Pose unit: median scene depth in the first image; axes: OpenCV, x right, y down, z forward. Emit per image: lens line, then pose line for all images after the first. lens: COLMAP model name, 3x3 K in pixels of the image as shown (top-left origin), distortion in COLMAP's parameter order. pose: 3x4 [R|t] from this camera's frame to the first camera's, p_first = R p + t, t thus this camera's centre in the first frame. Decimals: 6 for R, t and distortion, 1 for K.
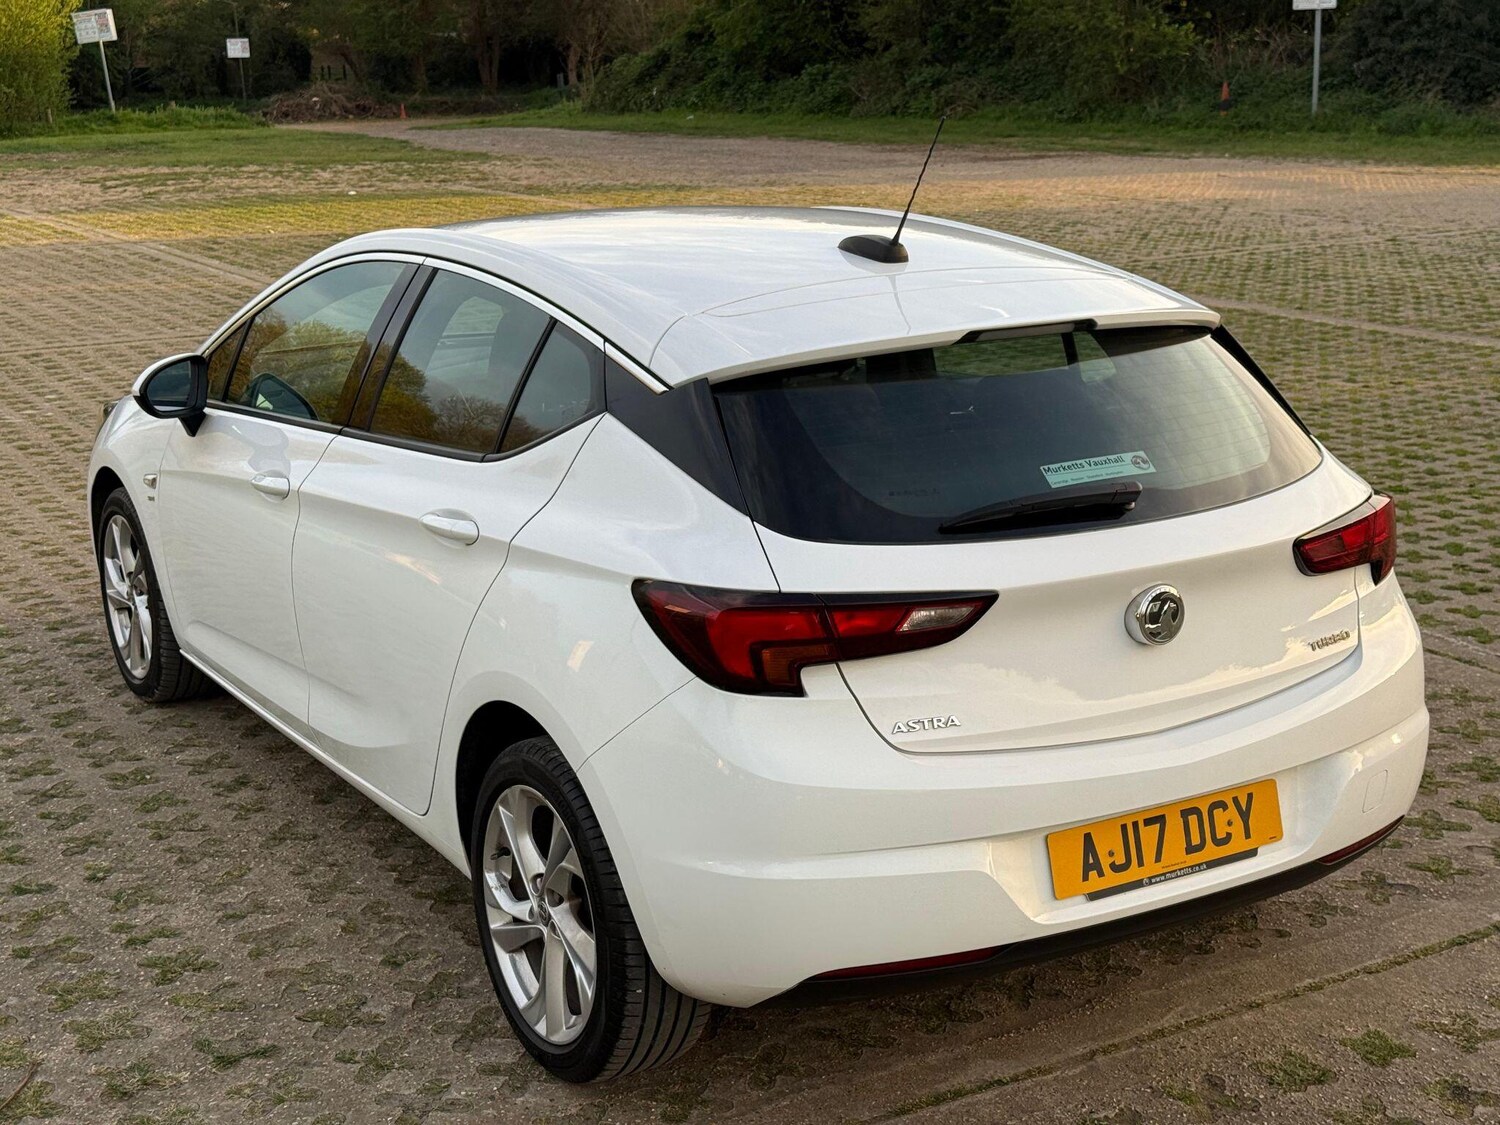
lens RADIAL K [[2091.3, 0, 735.0], [0, 2091.3, 569.8], [0, 0, 1]] dist [0.127908, 0.000000]
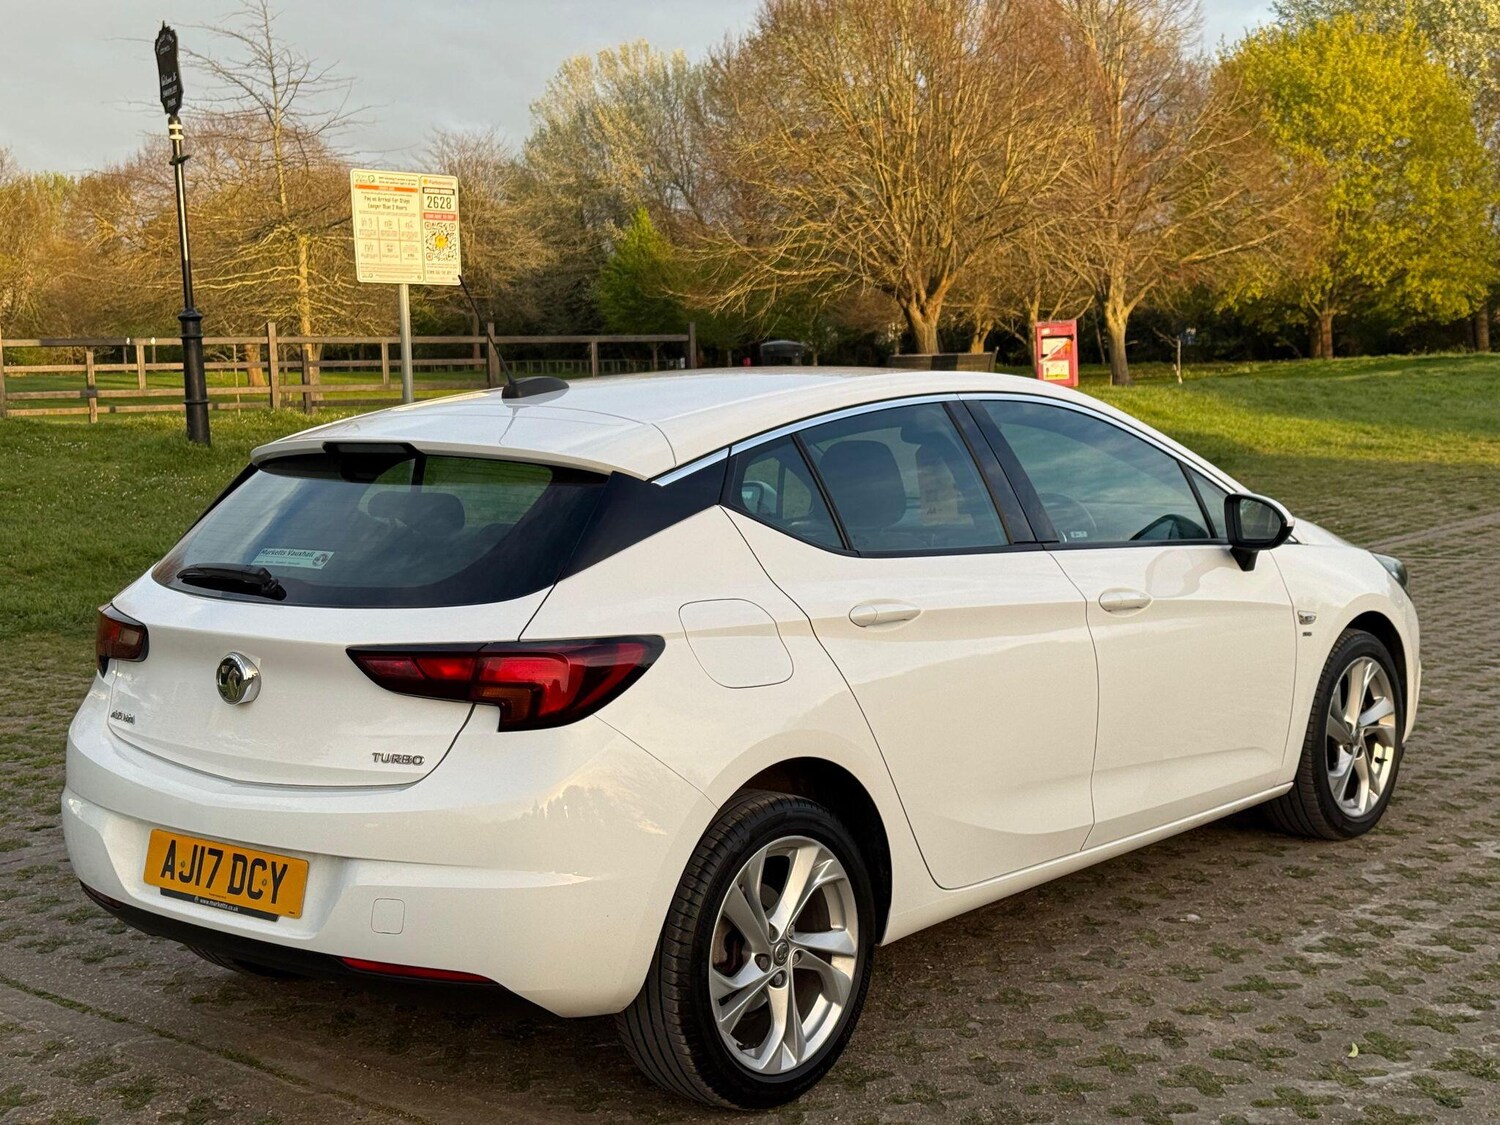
lens RADIAL K [[2091.3, 0, 747.8], [0, 2091.3, 558.4], [0, 0, 1]] dist [0.127908, 0.000000]
pose [[0.314598, 0.099971, -0.943946, 1.301284], [-0.205932, 0.977942, 0.034939, -0.135011], [0.926617, 0.183397, 0.328246, 0.802048]]
